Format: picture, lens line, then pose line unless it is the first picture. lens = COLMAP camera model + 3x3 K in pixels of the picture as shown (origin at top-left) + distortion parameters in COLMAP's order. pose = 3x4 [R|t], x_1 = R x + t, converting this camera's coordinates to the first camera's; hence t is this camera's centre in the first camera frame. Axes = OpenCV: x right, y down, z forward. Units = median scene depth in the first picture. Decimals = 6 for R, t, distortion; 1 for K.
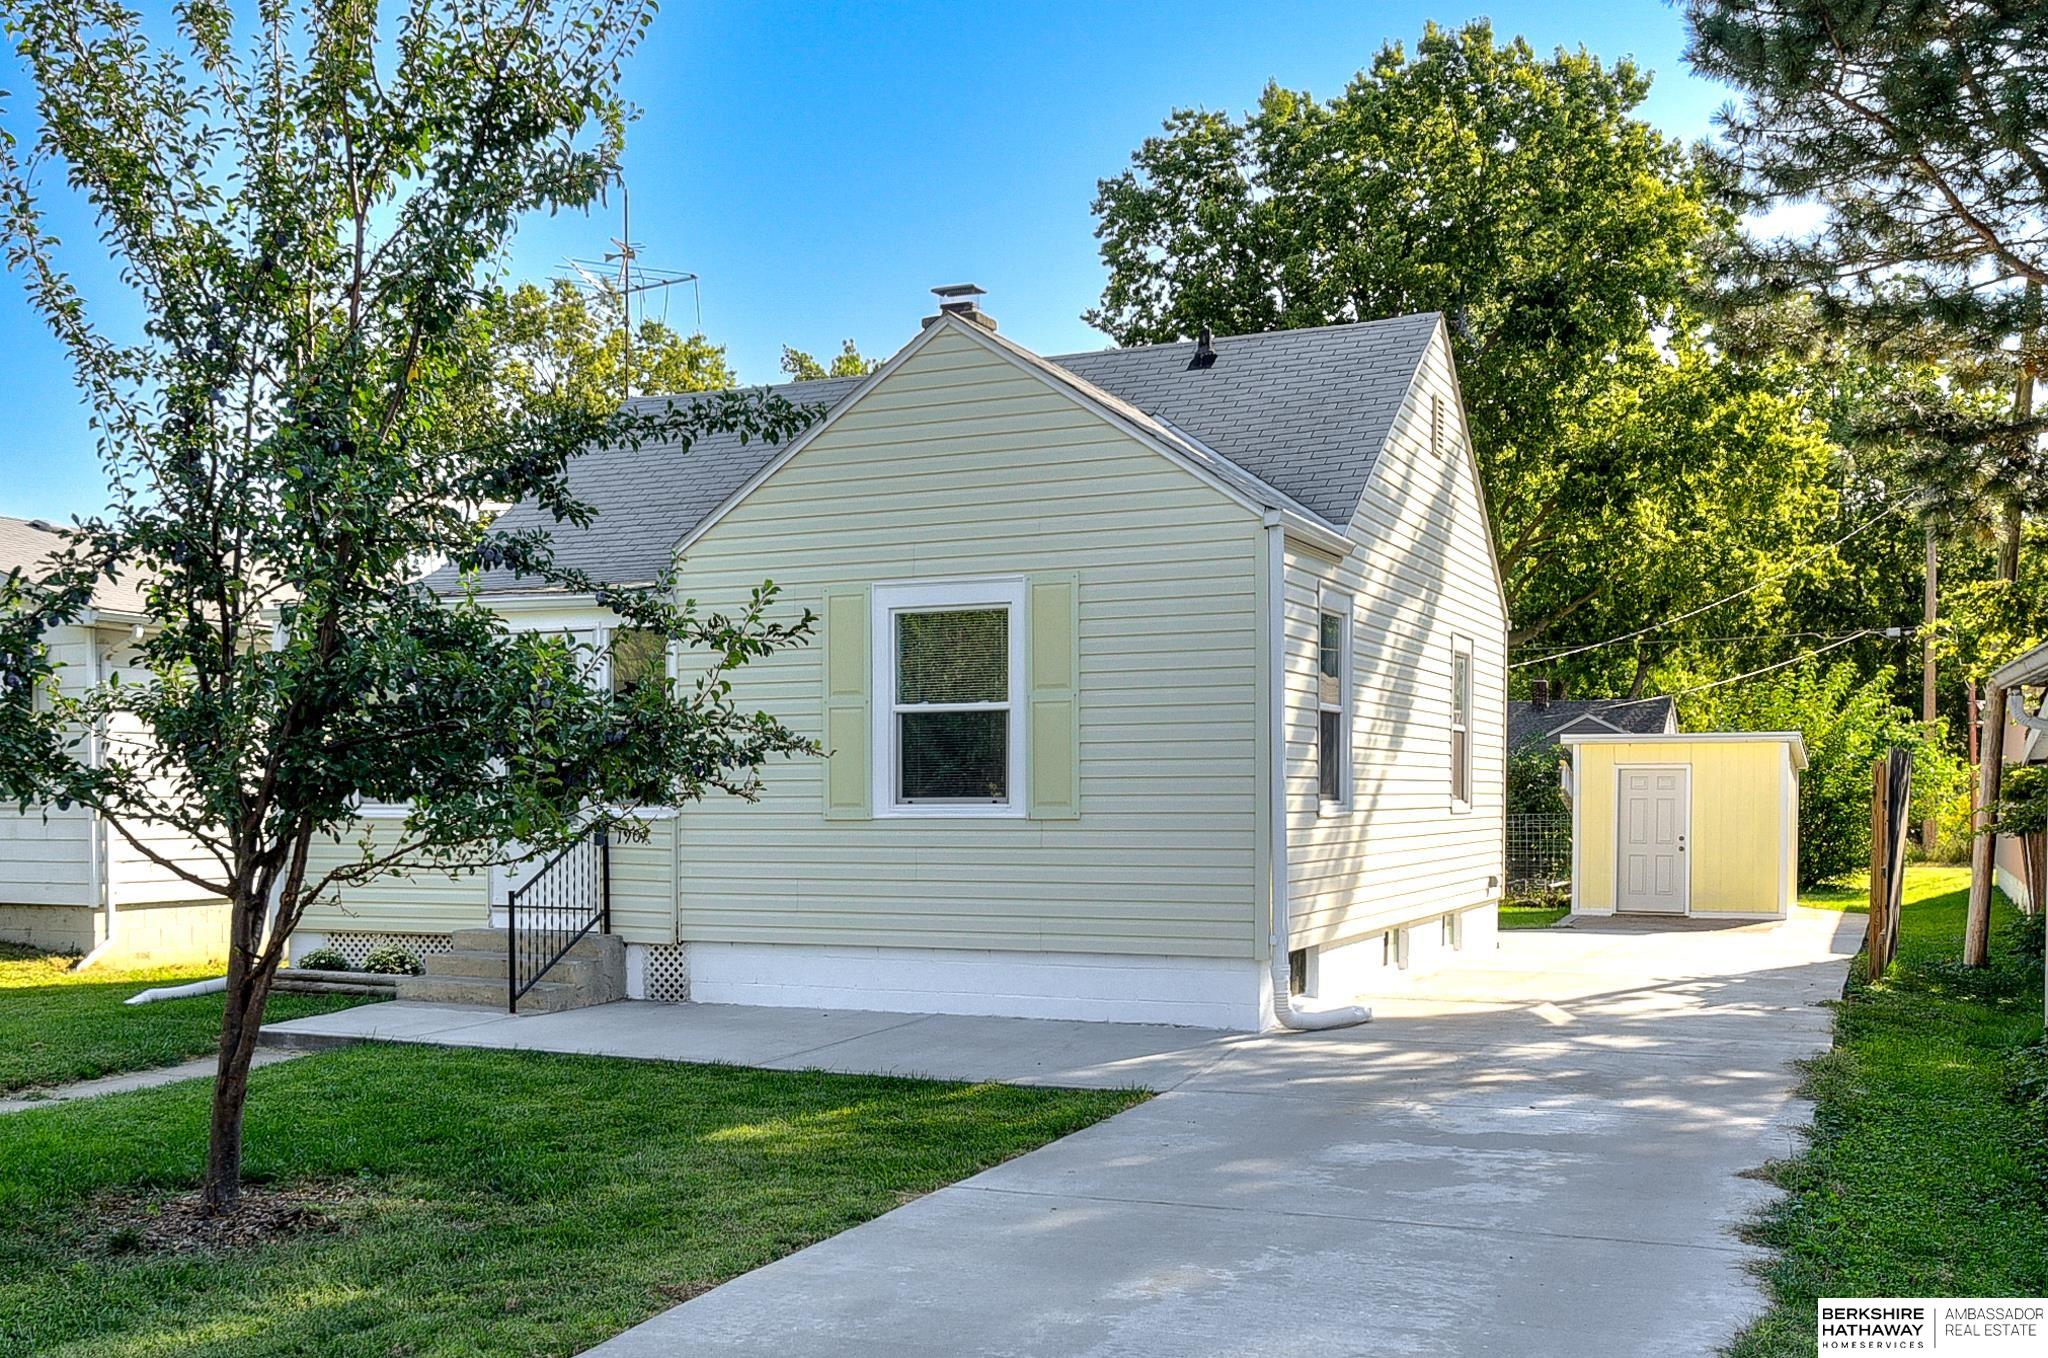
lens RADIAL K [[1918.6, 0, 966.6], [0, 1918.6, 852.1], [0, 0, 1]] dist [0.004822, 0.010508]
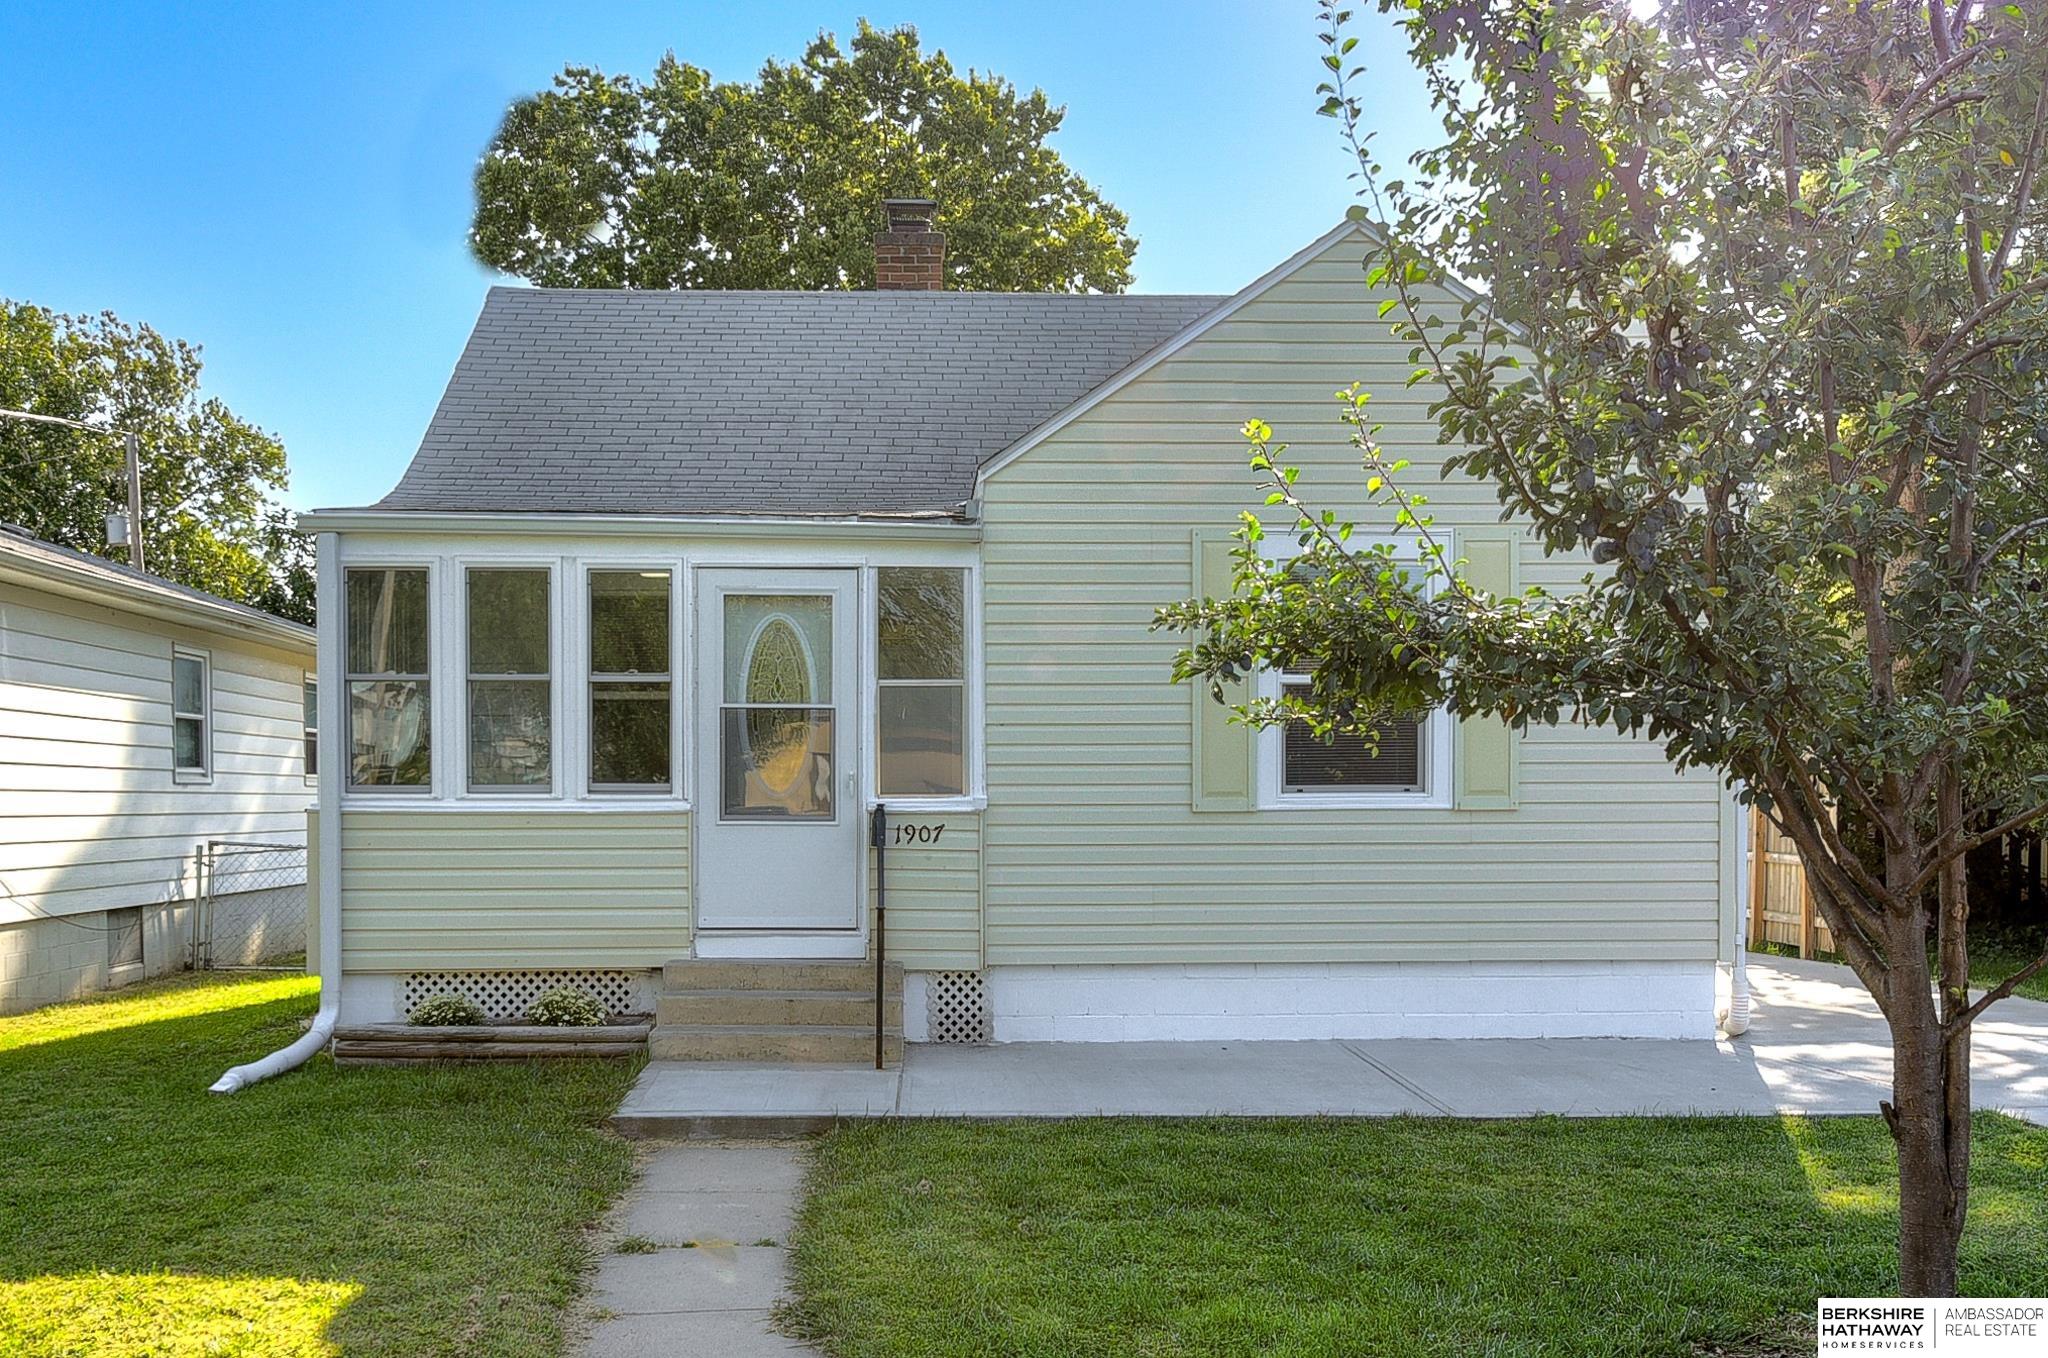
lens RADIAL K [[1918.6, 0, 966.6], [0, 1918.6, 852.1], [0, 0, 1]] dist [0.004822, 0.010508]
pose [[0.899401, -0.011670, 0.436968, -0.505143], [0.013095, 0.999914, -0.000247, -0.000649], [-0.436928, 0.005944, 0.899477, 0.289727]]
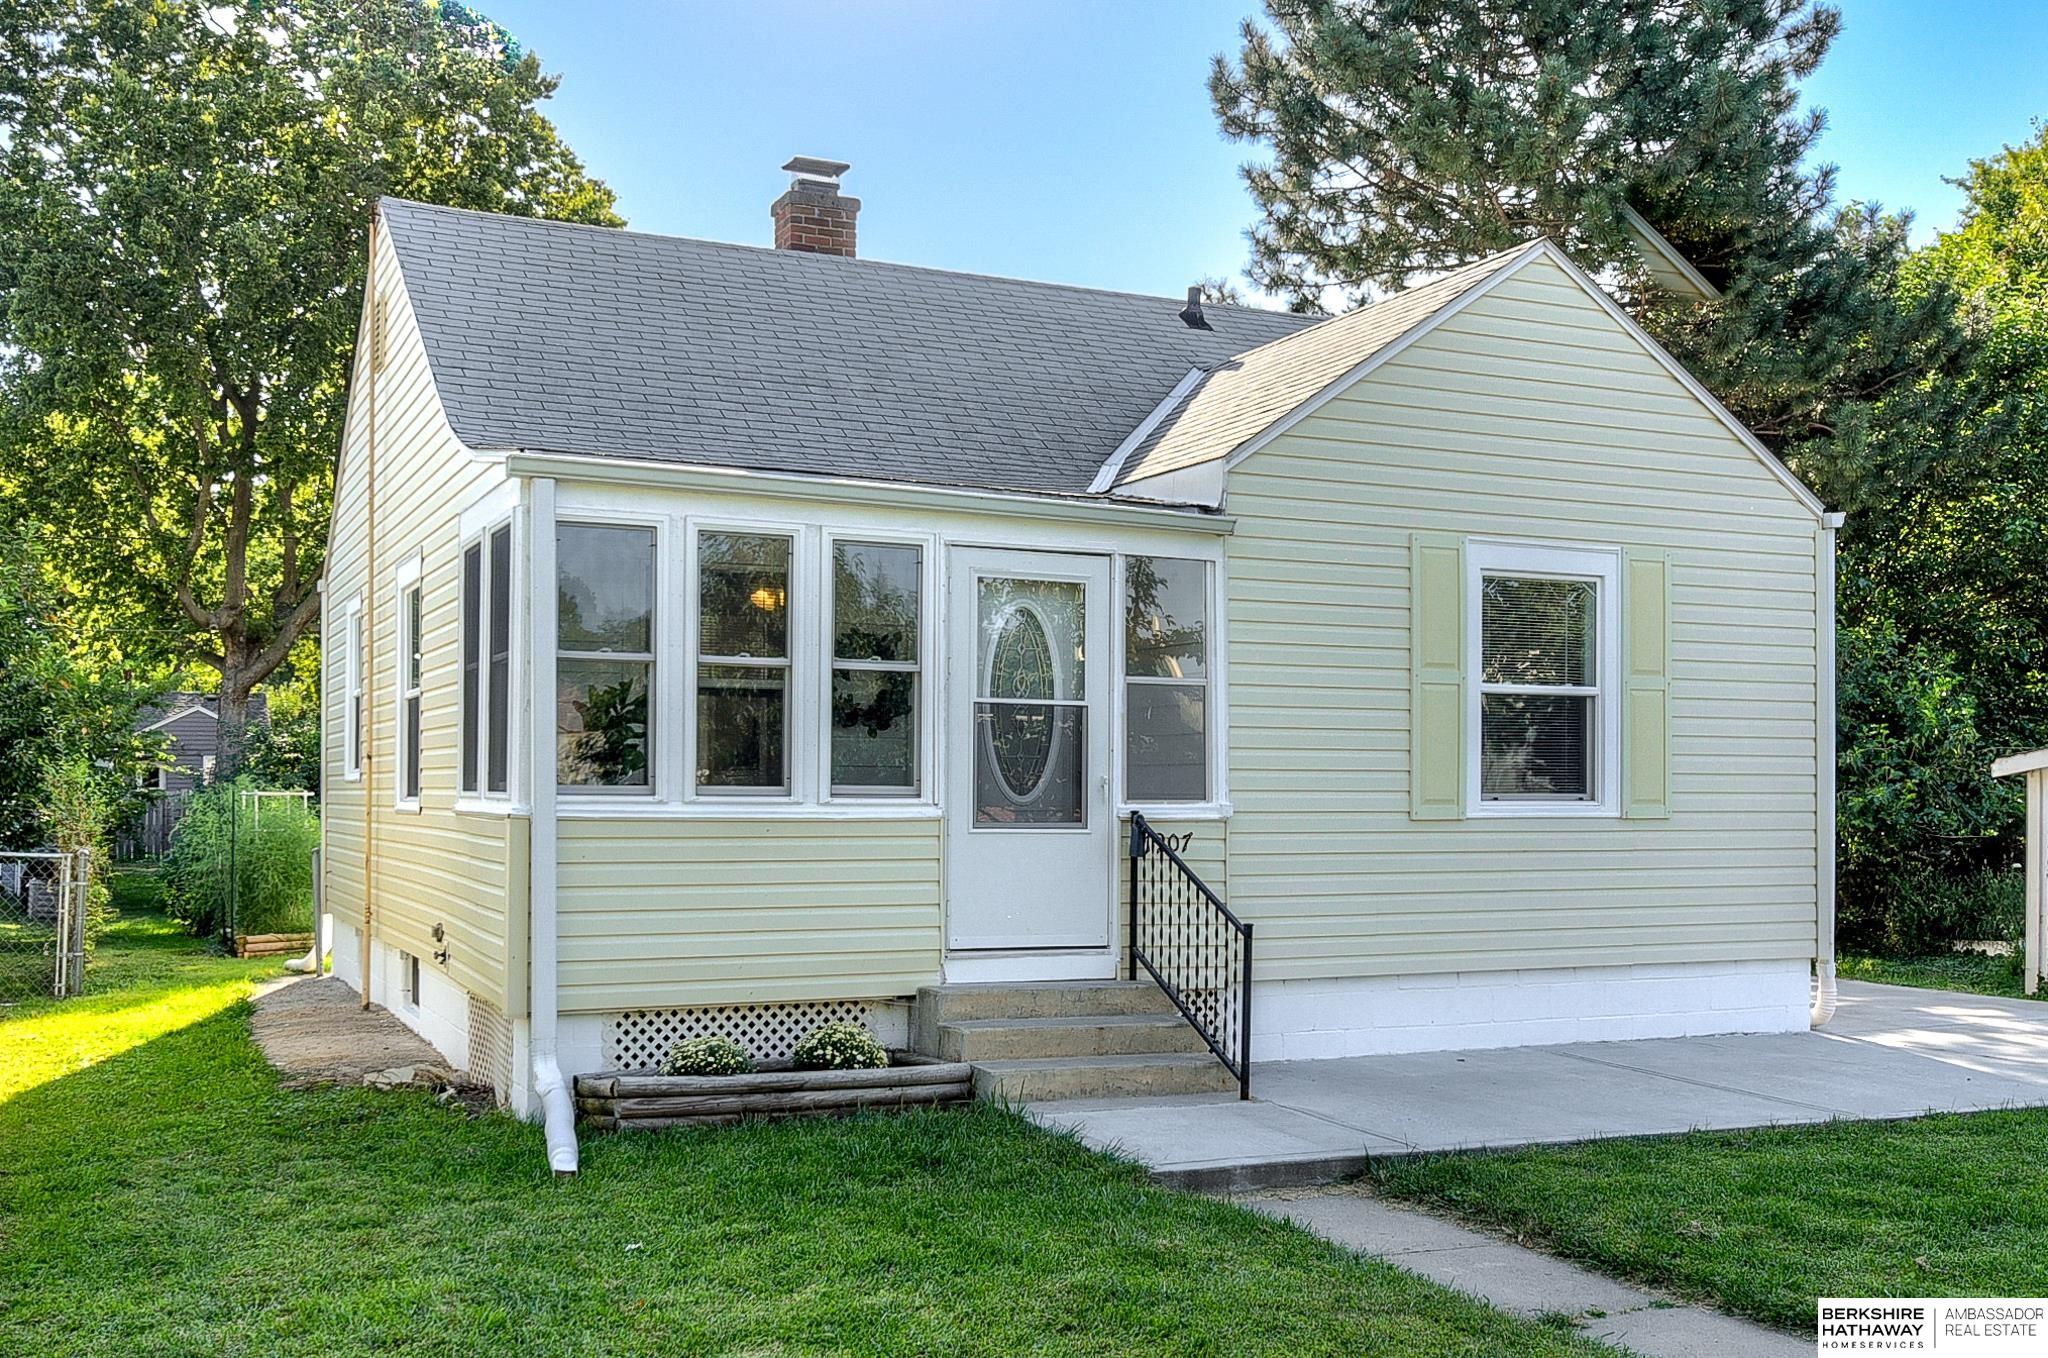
lens RADIAL K [[1921.8, 0, 991.7], [0, 1921.8, 796.4], [0, 0, 1]] dist [-0.000628, 0.006689]
pose [[0.671998, 0.005631, 0.740532, -0.769647], [0.015401, 0.999649, -0.021577, -0.011596], [-0.740393, 0.025904, 0.671675, 0.565634]]
